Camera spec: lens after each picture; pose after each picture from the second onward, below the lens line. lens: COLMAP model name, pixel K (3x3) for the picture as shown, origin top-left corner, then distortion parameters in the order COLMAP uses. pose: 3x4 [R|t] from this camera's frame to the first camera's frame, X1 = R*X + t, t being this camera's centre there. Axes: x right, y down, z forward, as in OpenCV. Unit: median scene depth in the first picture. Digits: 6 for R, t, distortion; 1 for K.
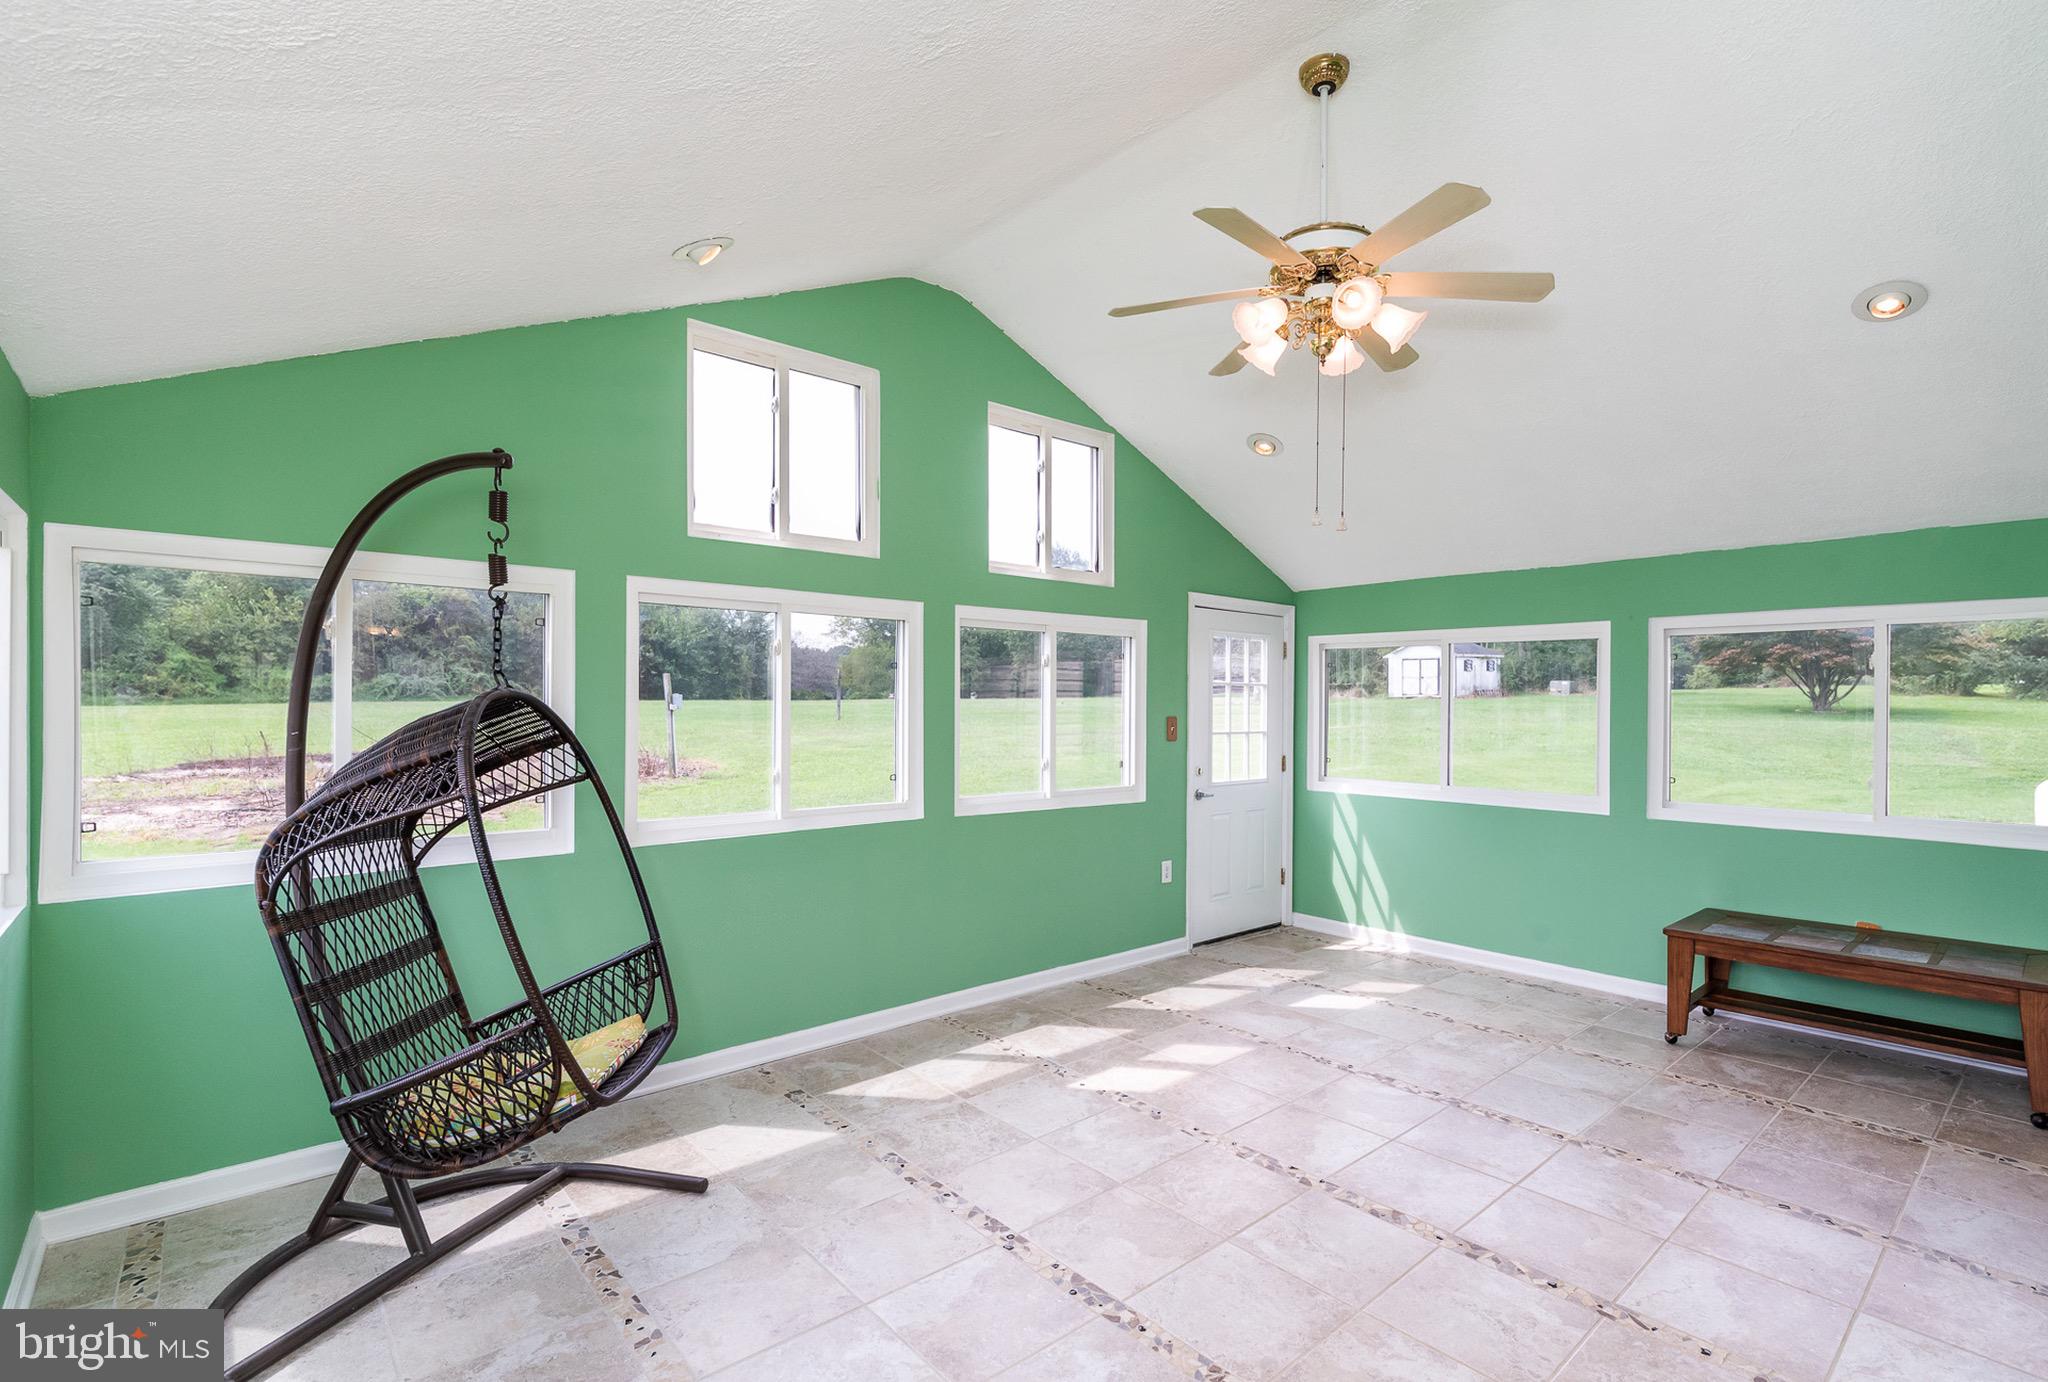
lens RADIAL K [[954.6, 0, 1094.4], [0, 954.6, 703.8], [0, 0, 1]] dist [0.000126, 0.000266]
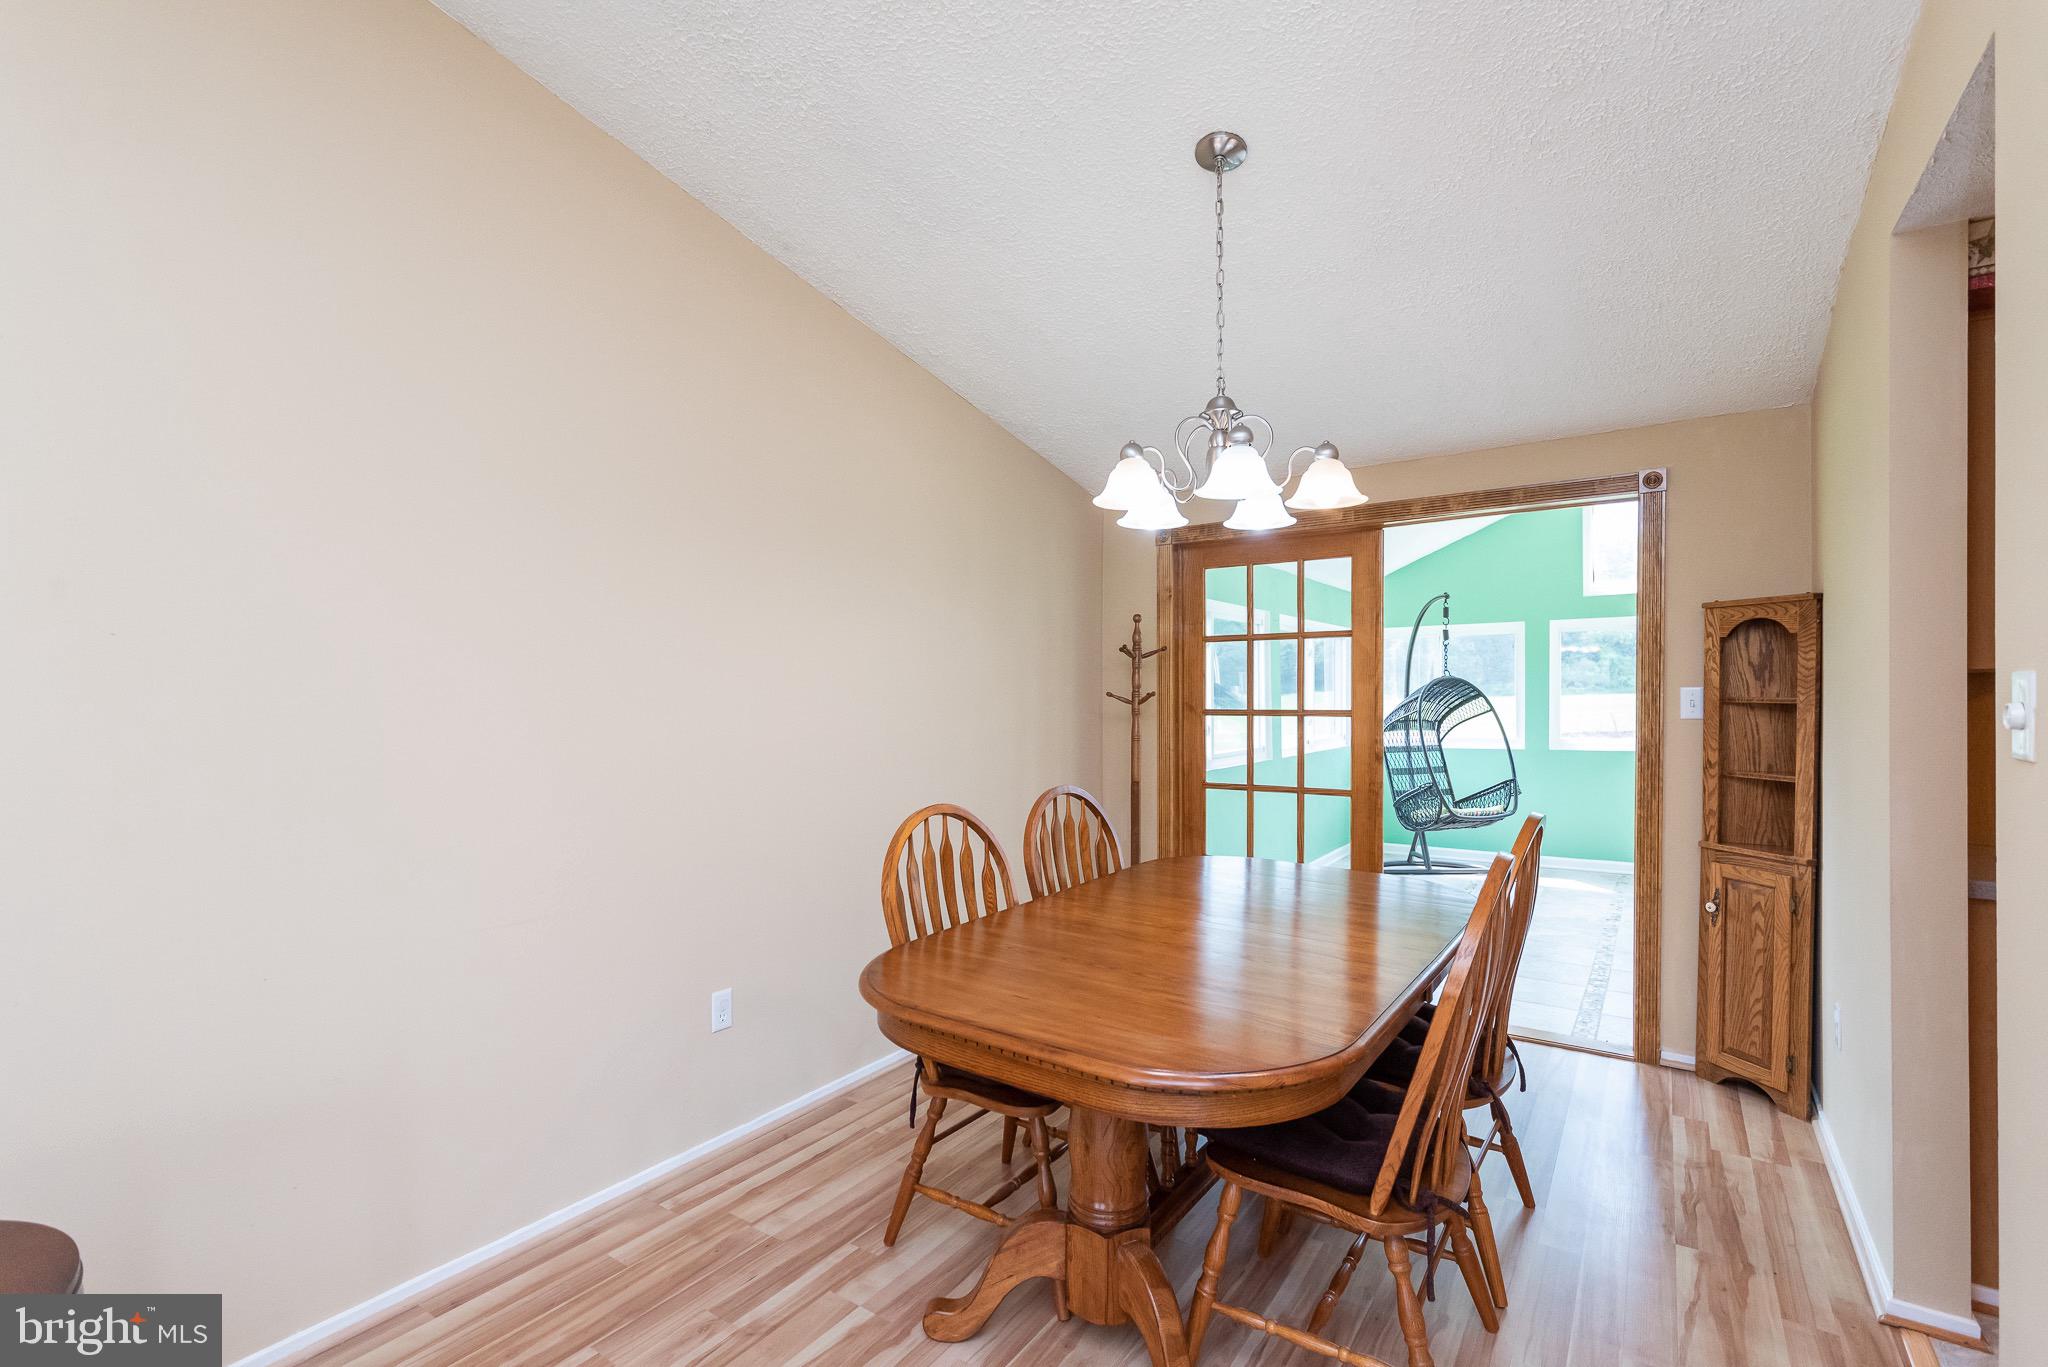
lens RADIAL K [[918.3, 0, 1017.1], [0, 918.3, 693.7], [0, 0, 1]] dist [-0.000836, -0.000282]
pose [[0.210690, -0.007527, -0.977524, 1.570712], [0.007980, 0.999950, -0.005980, 0.036940], [0.977520, -0.006541, 0.210740, -0.734103]]
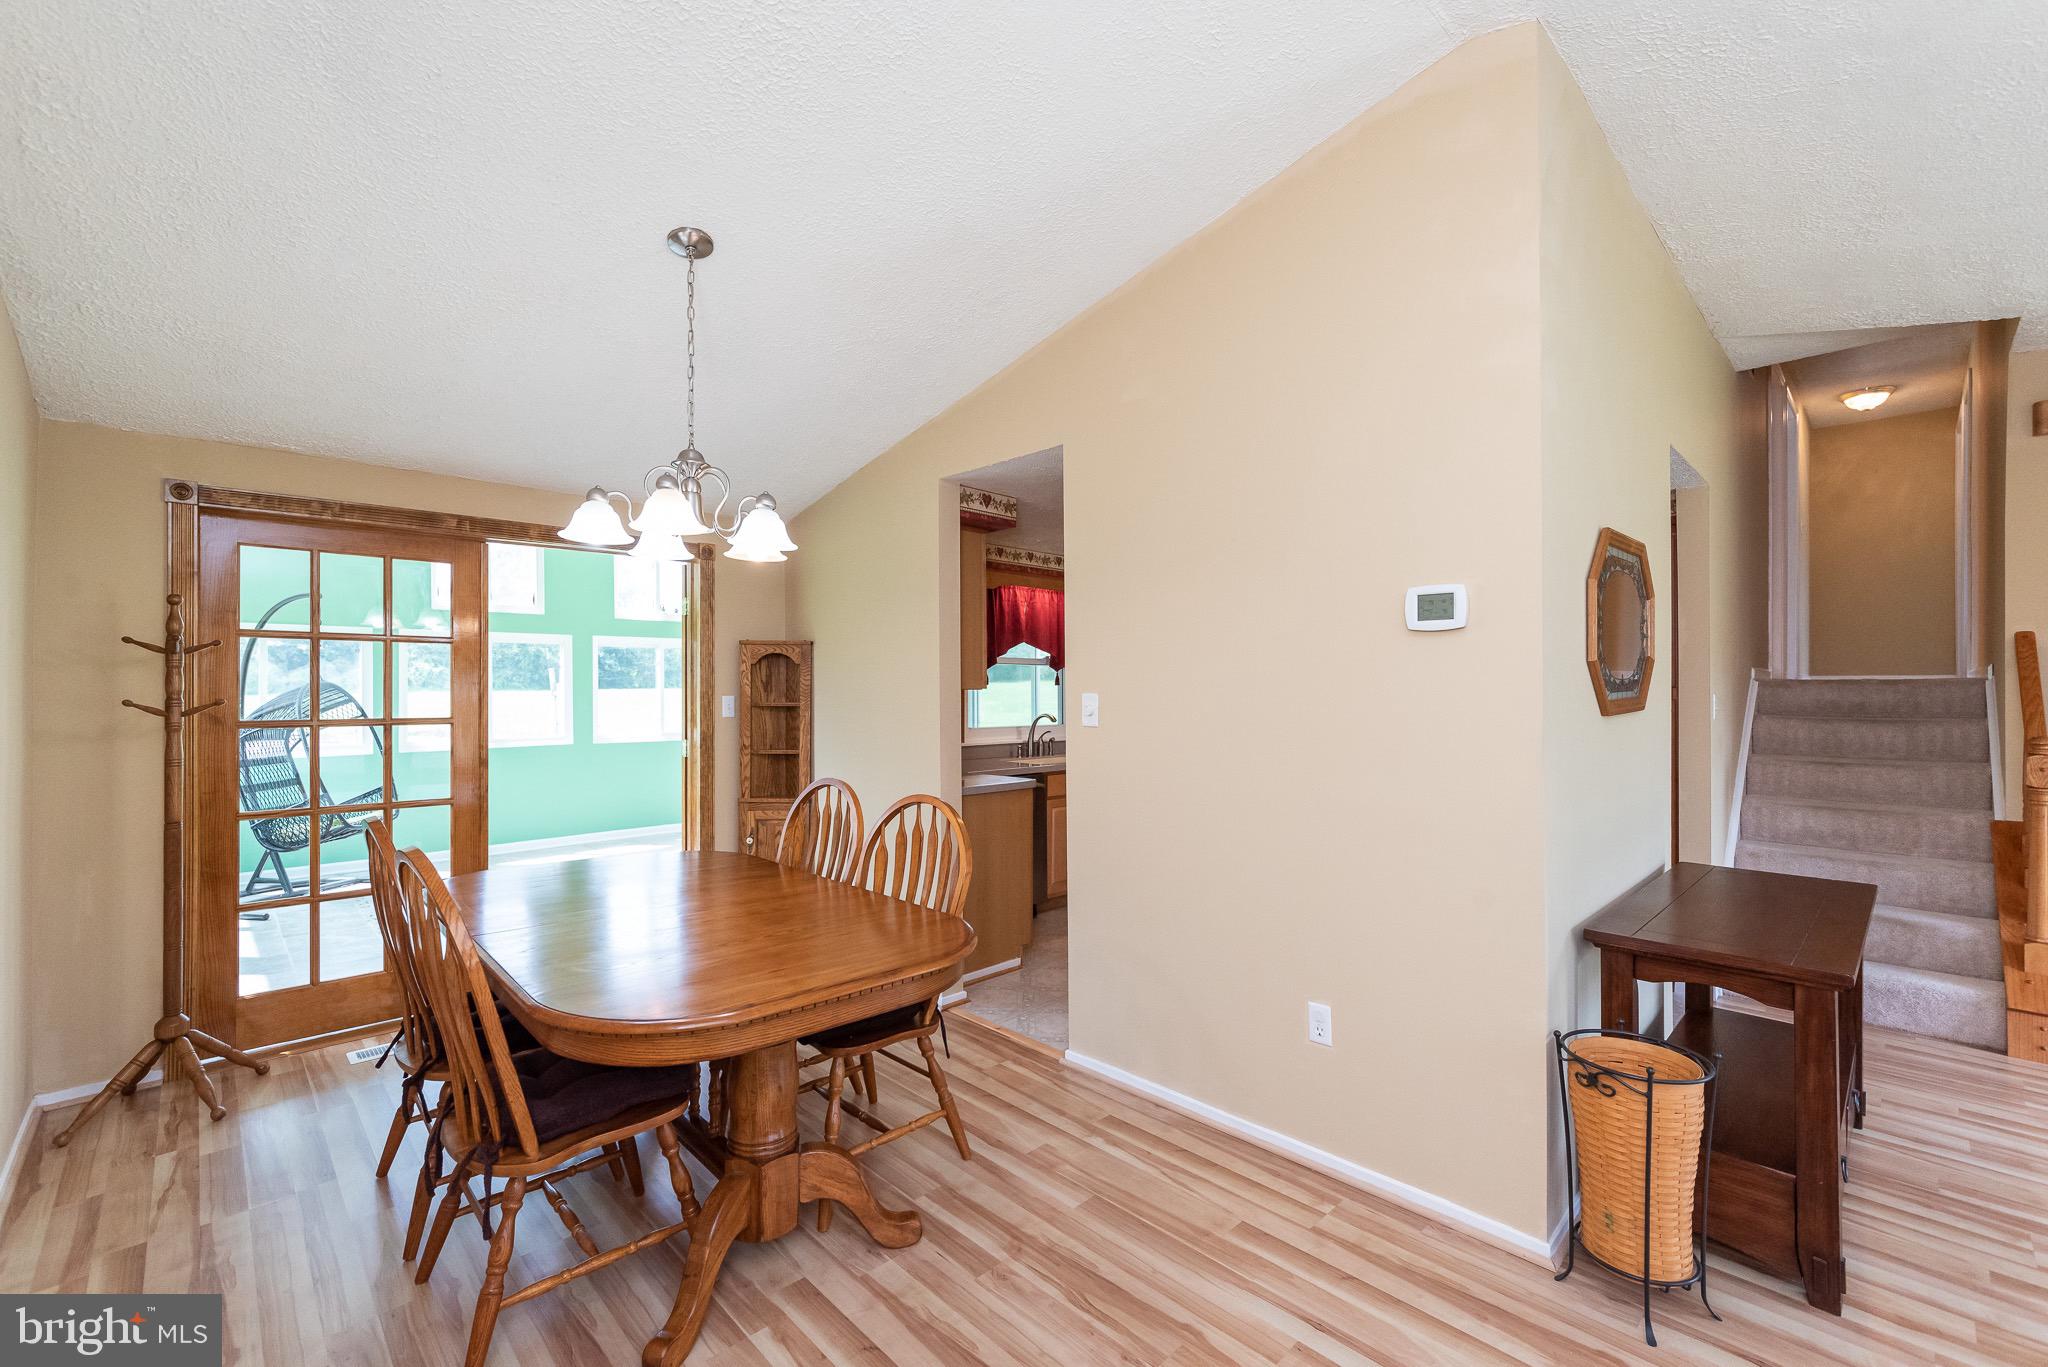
lens RADIAL K [[871.1, 0, 1024.0], [0, 871.1, 683.5], [0, 0, 1]] dist [0.001185, -0.000030]
pose [[0.999923, -0.006962, 0.010238, 1.162118], [0.007054, 0.999935, -0.008997, 0.024293], [-0.010175, 0.009069, 0.999907, -1.279495]]
